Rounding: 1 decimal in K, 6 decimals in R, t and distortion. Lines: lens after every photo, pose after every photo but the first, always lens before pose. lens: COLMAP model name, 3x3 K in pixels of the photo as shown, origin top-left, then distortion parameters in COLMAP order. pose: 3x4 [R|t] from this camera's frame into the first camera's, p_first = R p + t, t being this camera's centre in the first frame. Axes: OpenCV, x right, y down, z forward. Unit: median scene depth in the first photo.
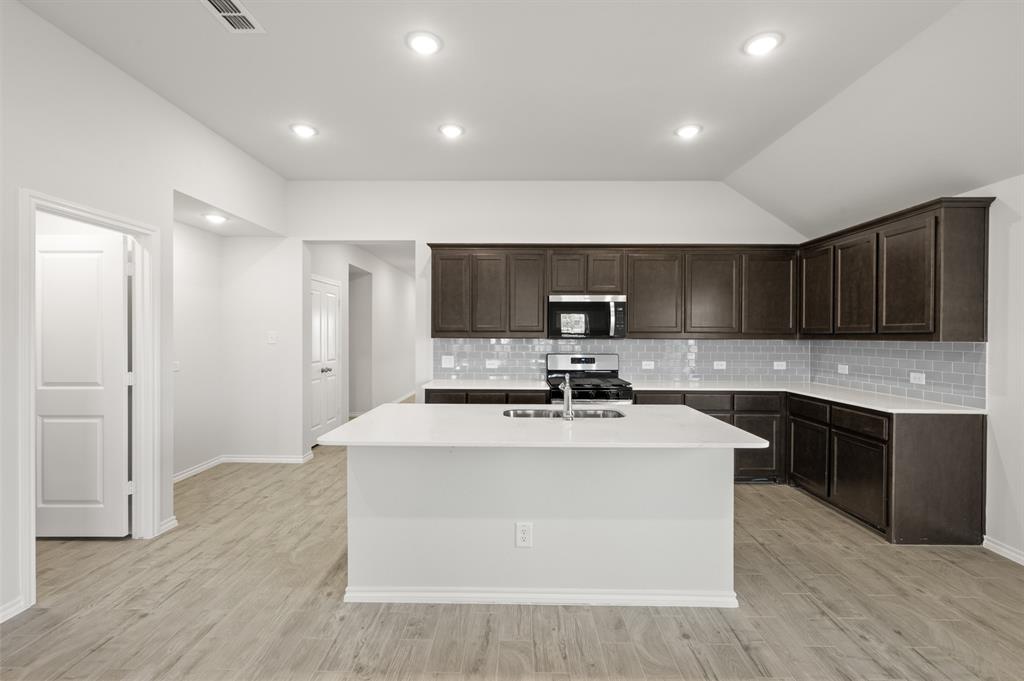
lens RADIAL K [[449.6, 0, 525.5], [0, 449.6, 335.6], [0, 0, 1]] dist [-0.000316, 0.000593]
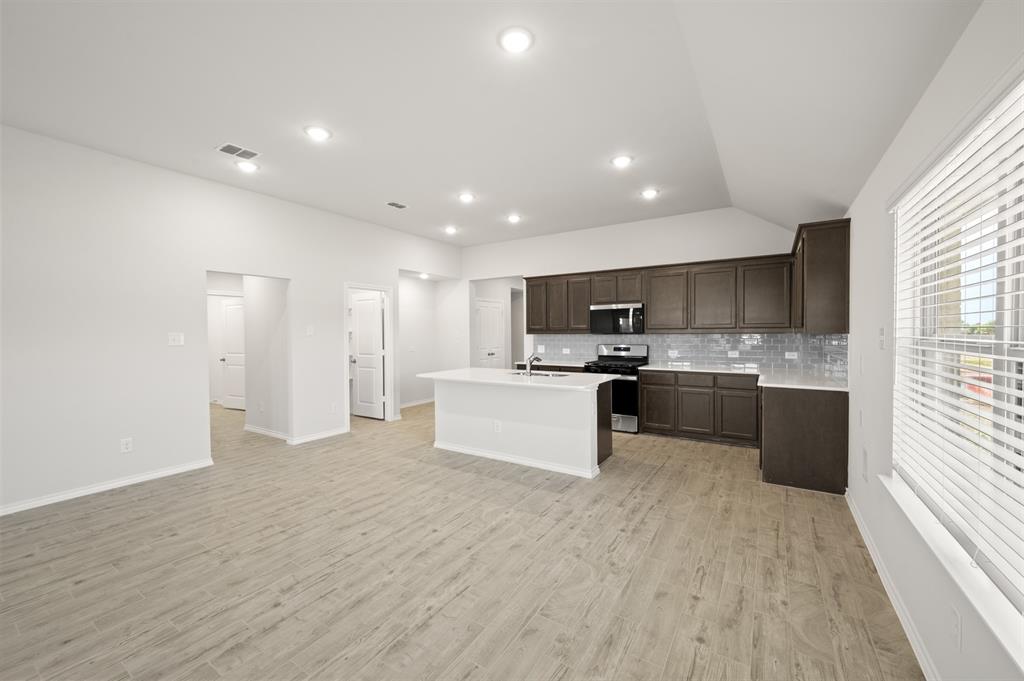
lens RADIAL K [[402.2, 0, 526.6], [0, 402.2, 335.9], [0, 0, 1]] dist [0.004630, -0.000167]
pose [[0.859951, -0.005974, -0.510342, 0.698465], [0.010805, 0.999920, 0.006502, 0.002021], [0.510262, -0.011106, 0.859947, -0.355640]]
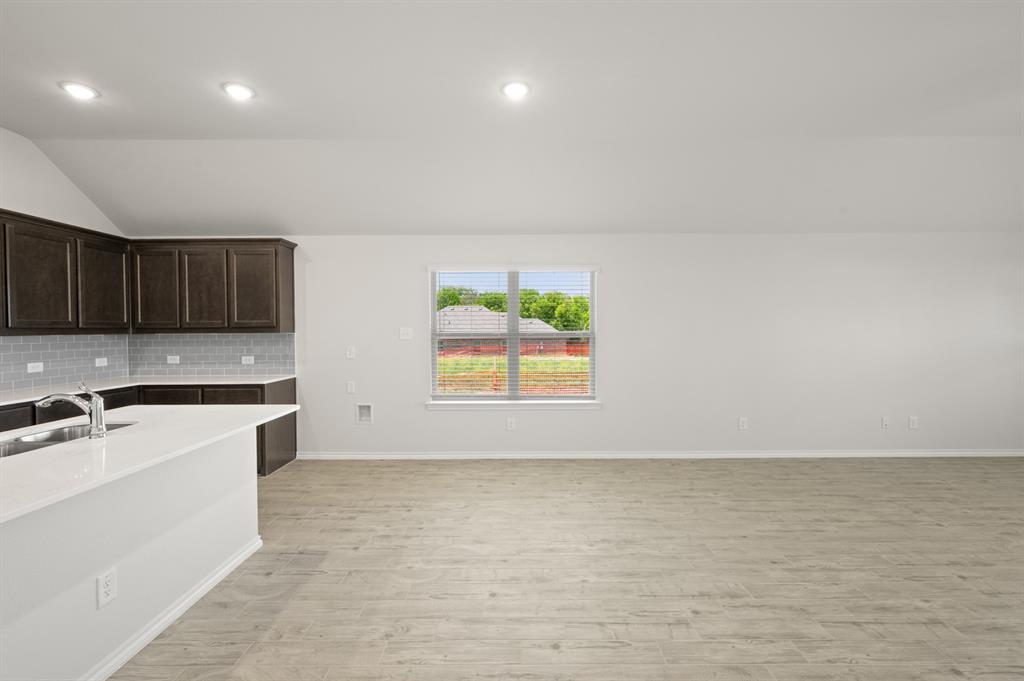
lens RADIAL K [[449.6, 0, 501.6], [0, 449.6, 336.9], [0, 0, 1]] dist [-0.000316, 0.000593]
pose [[0.016567, -0.022055, 0.999619, -0.487524], [0.007511, 0.999731, 0.021933, -0.000733], [-0.999835, 0.007145, 0.016728, 0.193989]]
